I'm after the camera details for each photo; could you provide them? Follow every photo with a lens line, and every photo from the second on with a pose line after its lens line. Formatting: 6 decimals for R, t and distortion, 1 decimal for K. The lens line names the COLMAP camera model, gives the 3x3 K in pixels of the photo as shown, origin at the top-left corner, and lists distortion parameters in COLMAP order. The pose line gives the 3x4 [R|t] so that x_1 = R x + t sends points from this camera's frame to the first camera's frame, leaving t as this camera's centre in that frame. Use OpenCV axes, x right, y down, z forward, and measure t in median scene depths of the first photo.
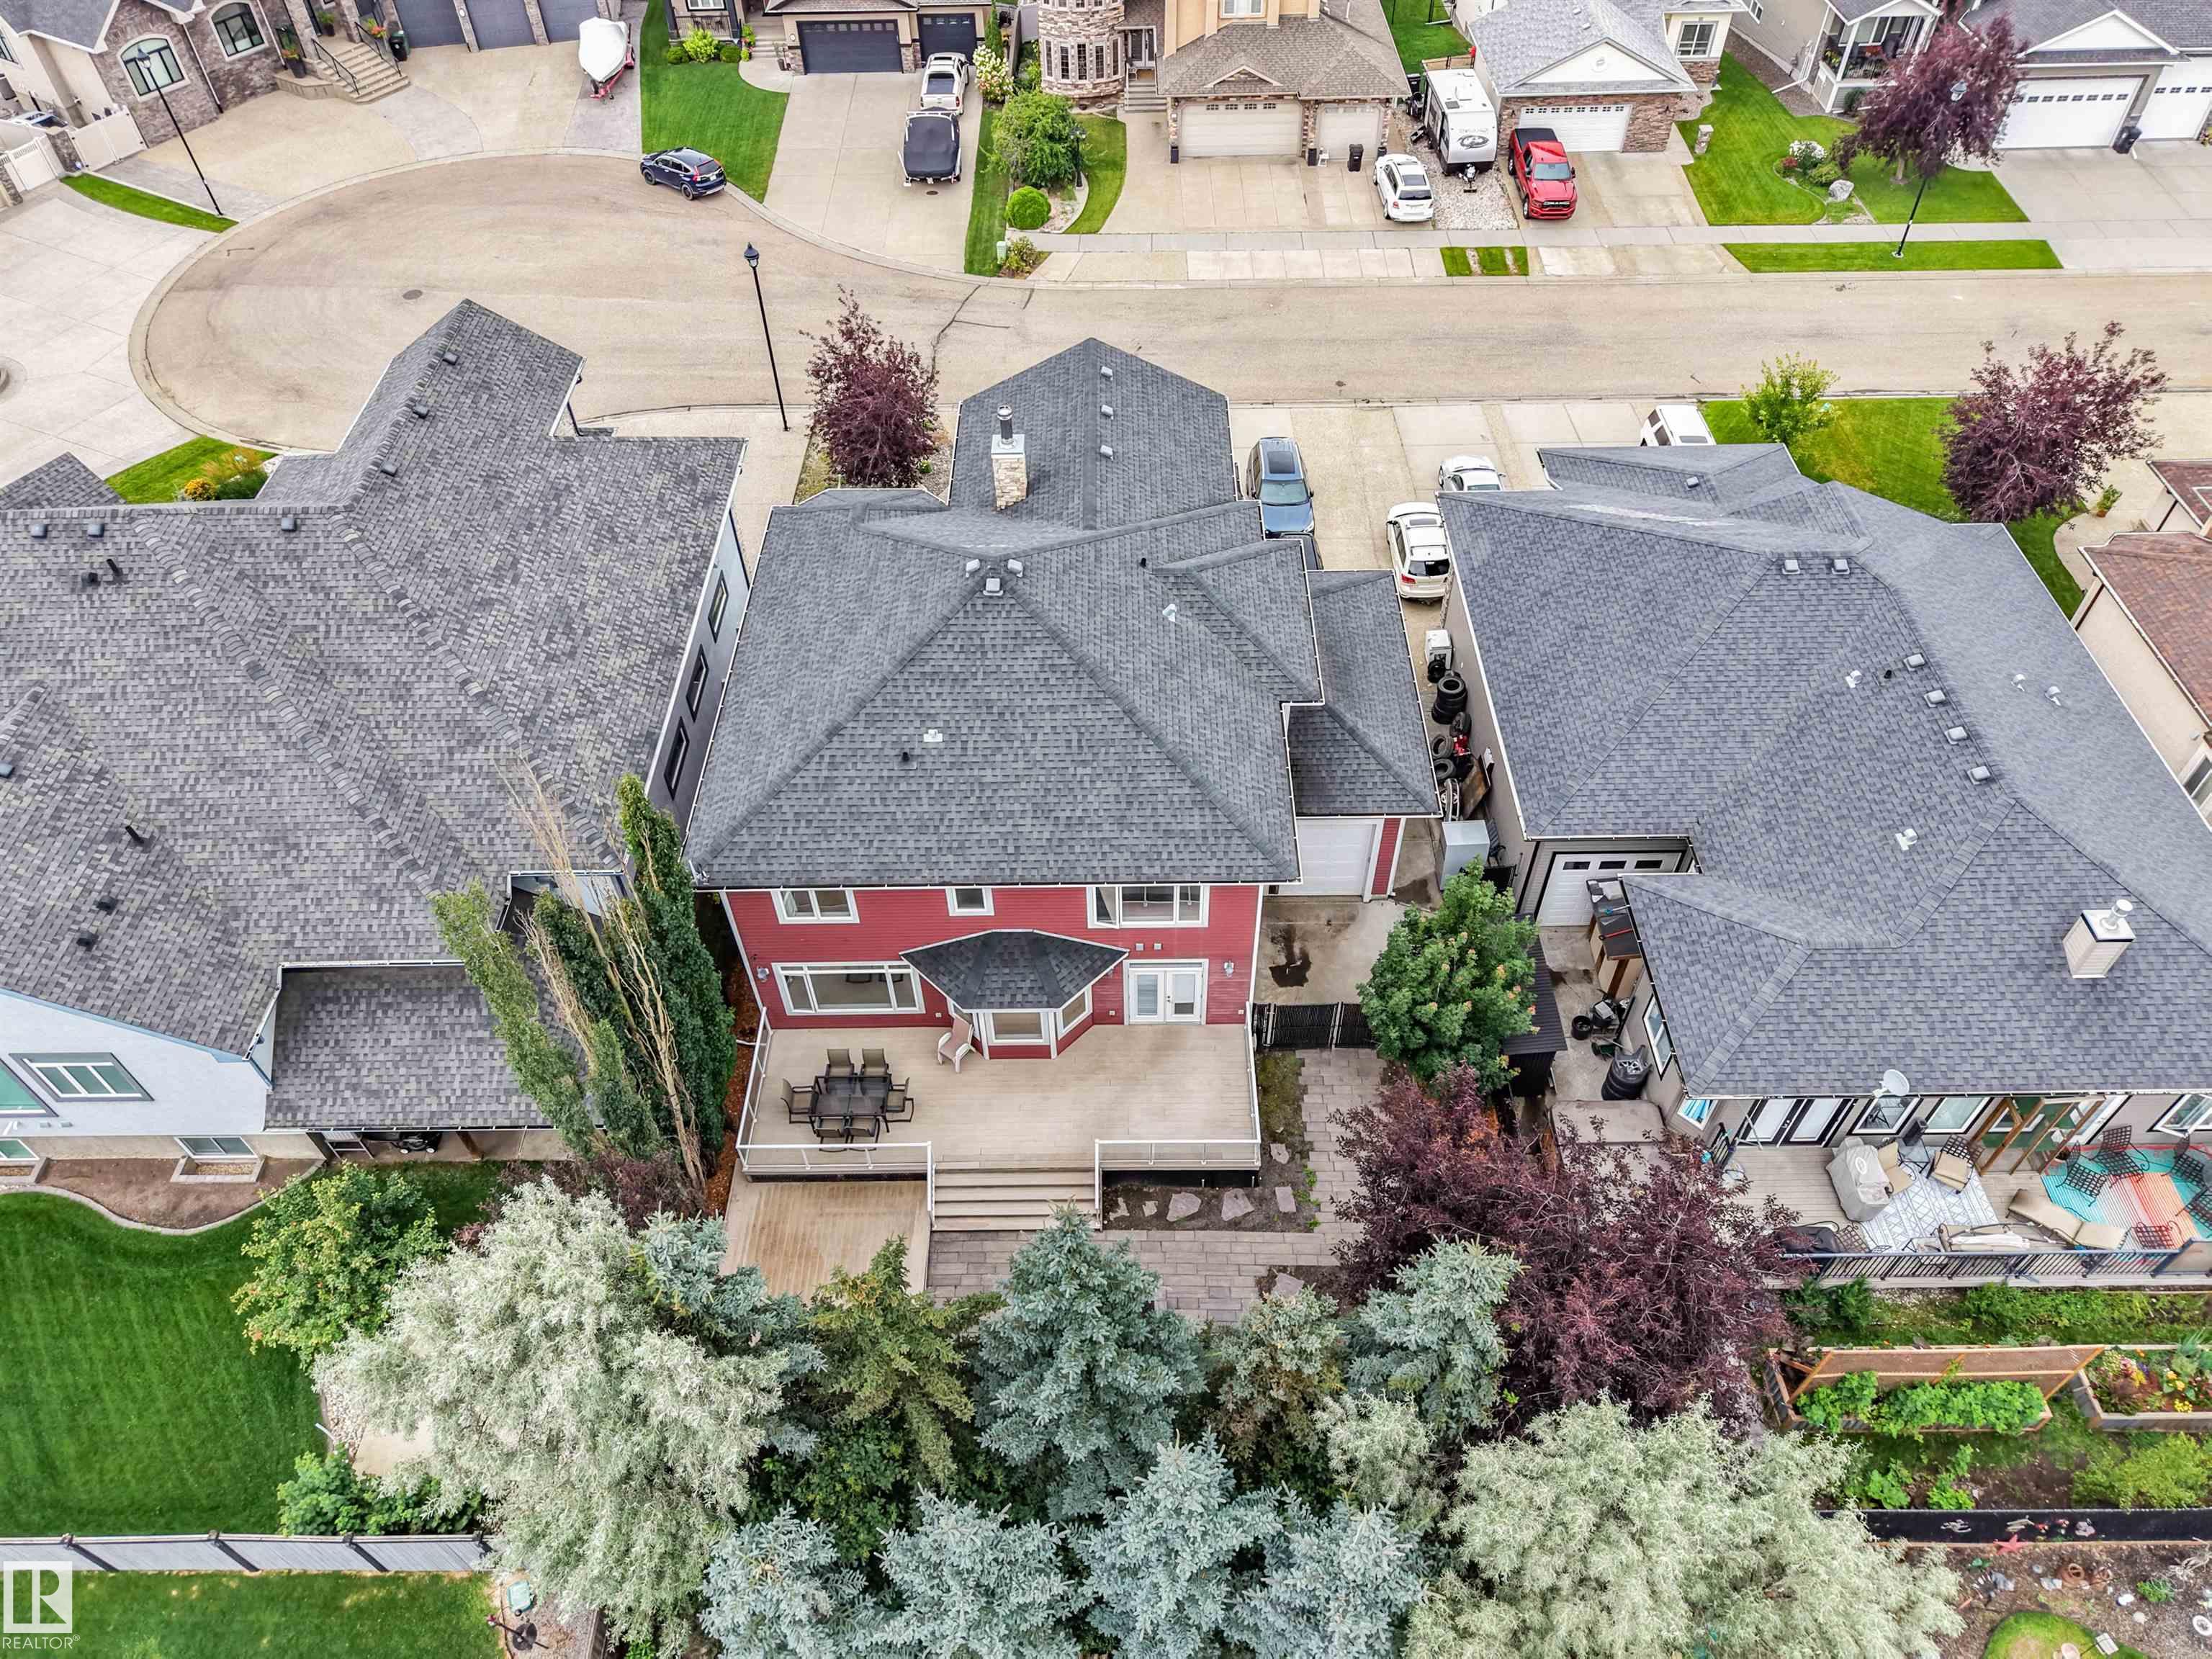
lens RADIAL K [[1464.8, 0, 1106.0], [0, 1464.8, 829.5], [0, 0, 1]] dist [0.140607, -0.000703]
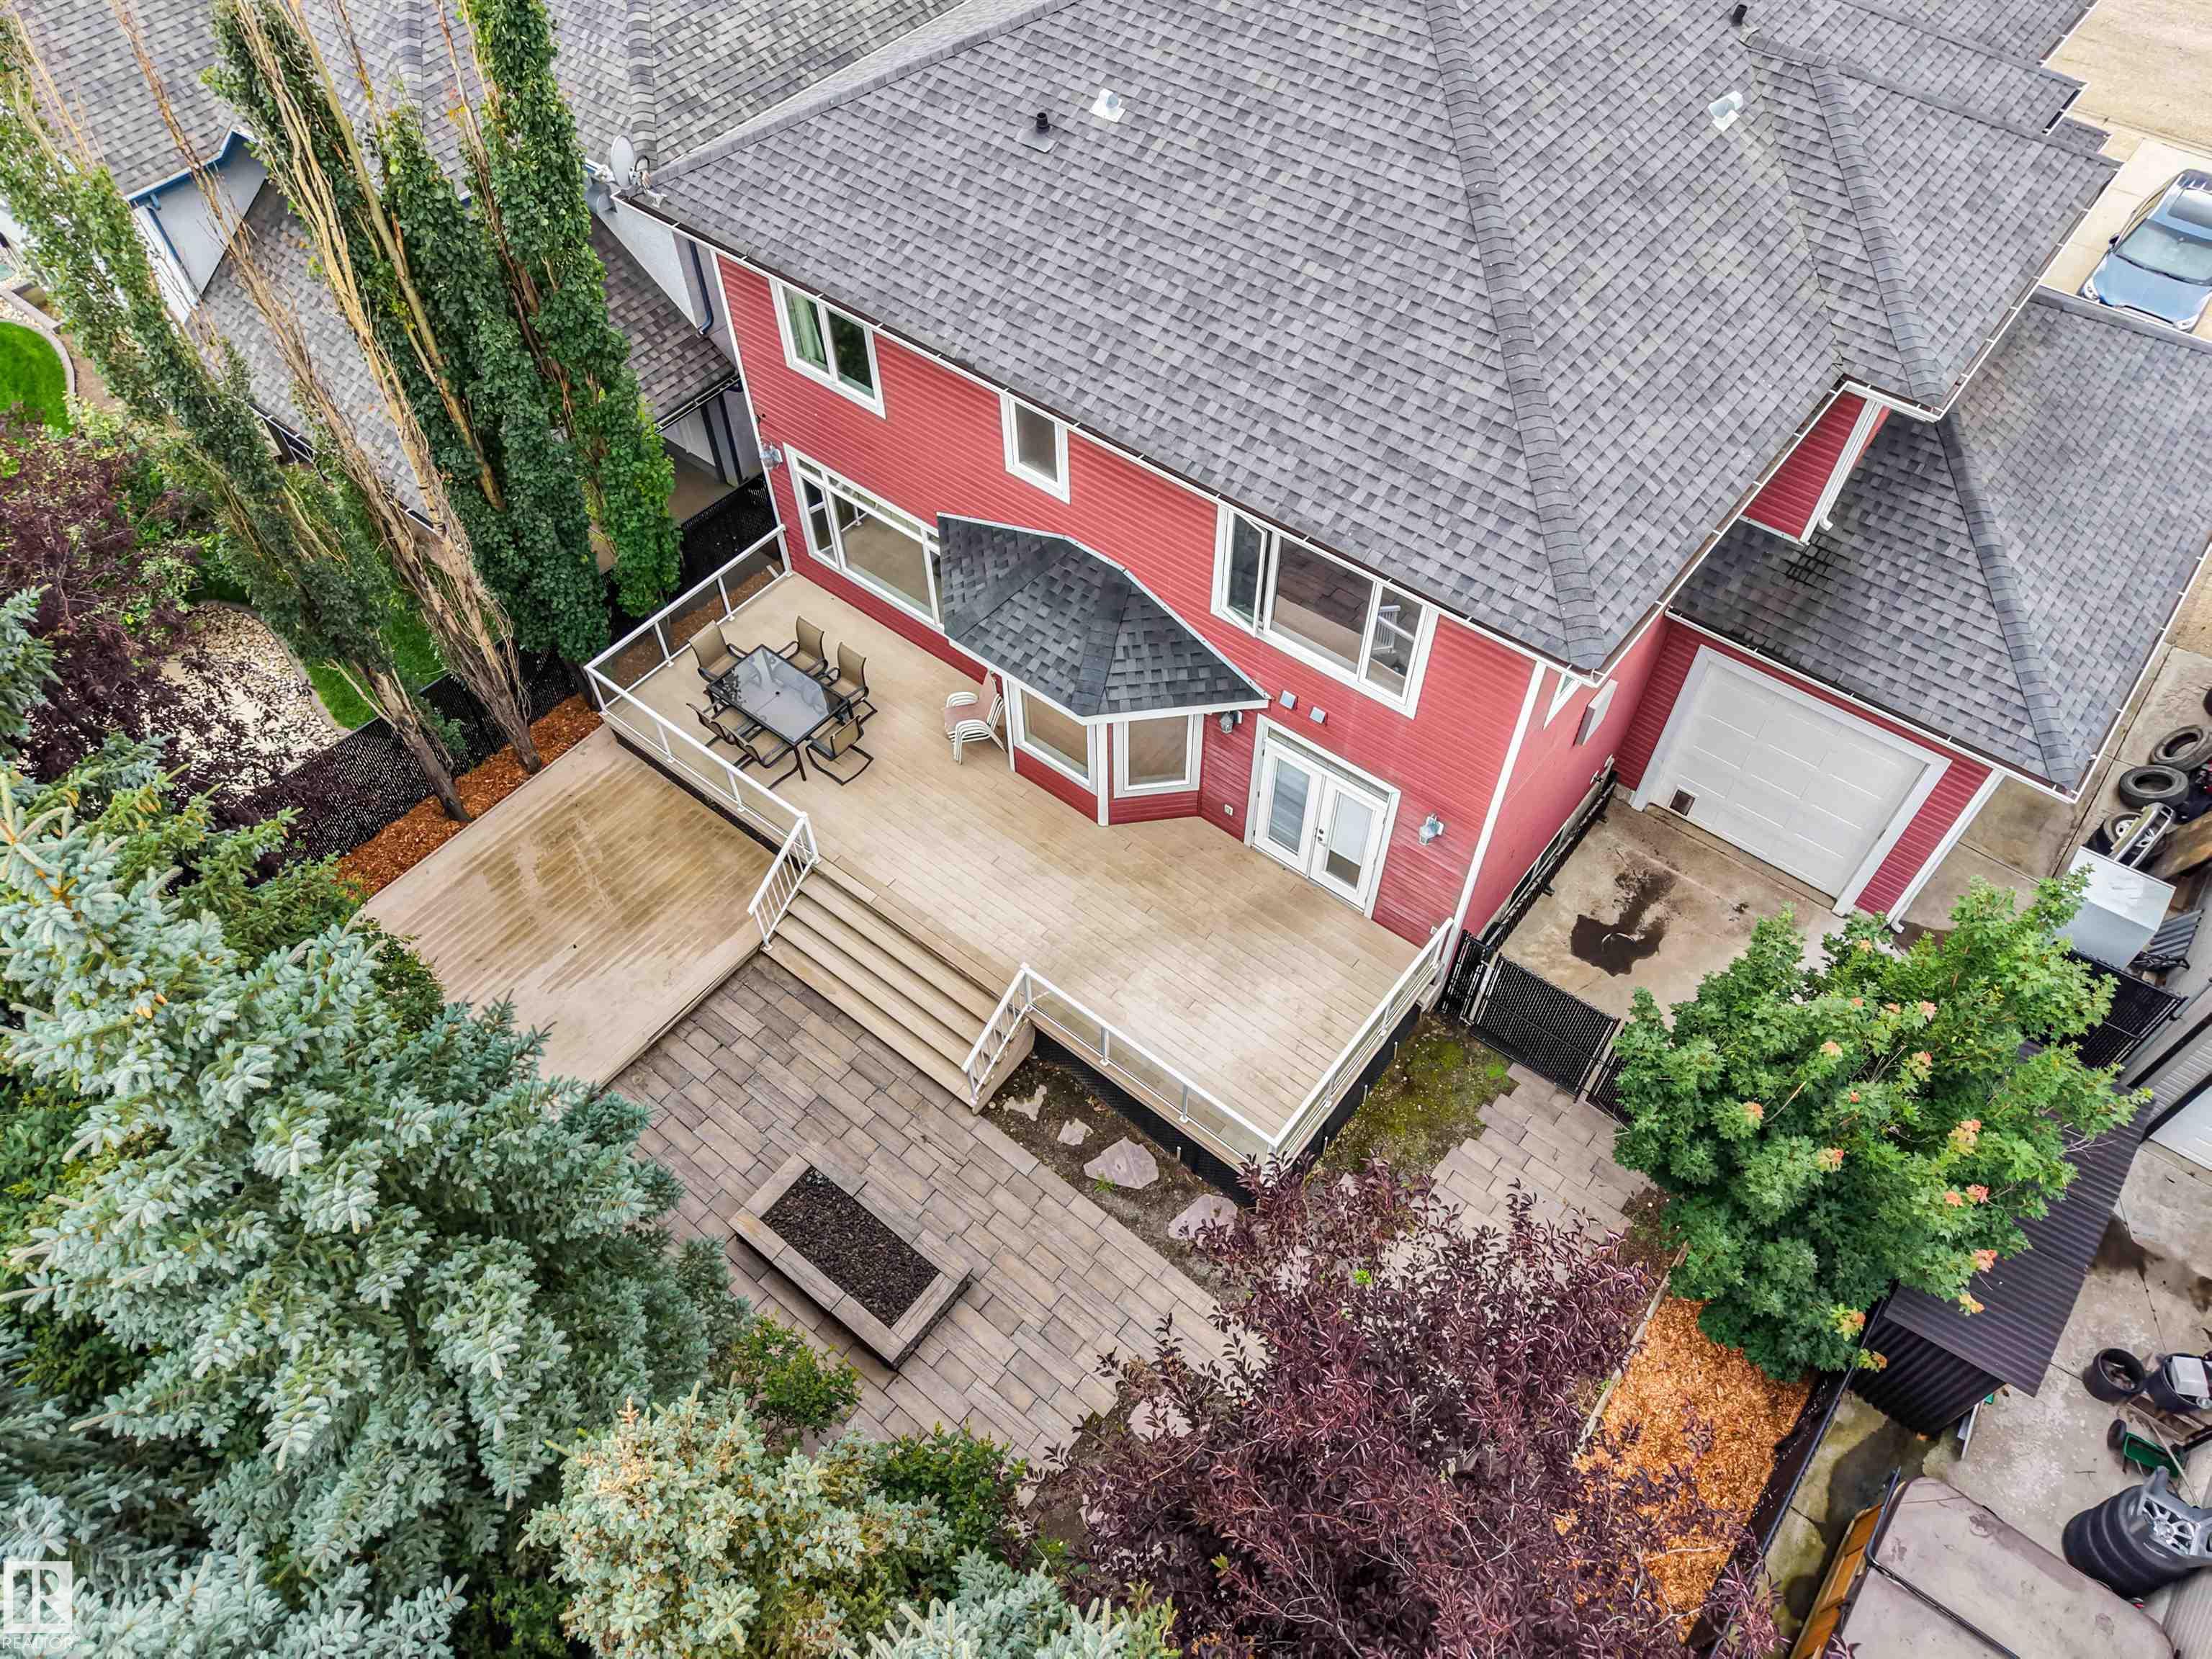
lens RADIAL K [[1455.1, 0, 1106.0], [0, 1455.1, 829.5], [0, 0, 1]] dist [0.048650, -0.030707]
pose [[0.782837, 0.498829, -0.371936, 0.181388], [-0.464068, 0.866256, 0.185043, 0.054767], [0.414496, 0.027745, 0.909628, 0.512007]]
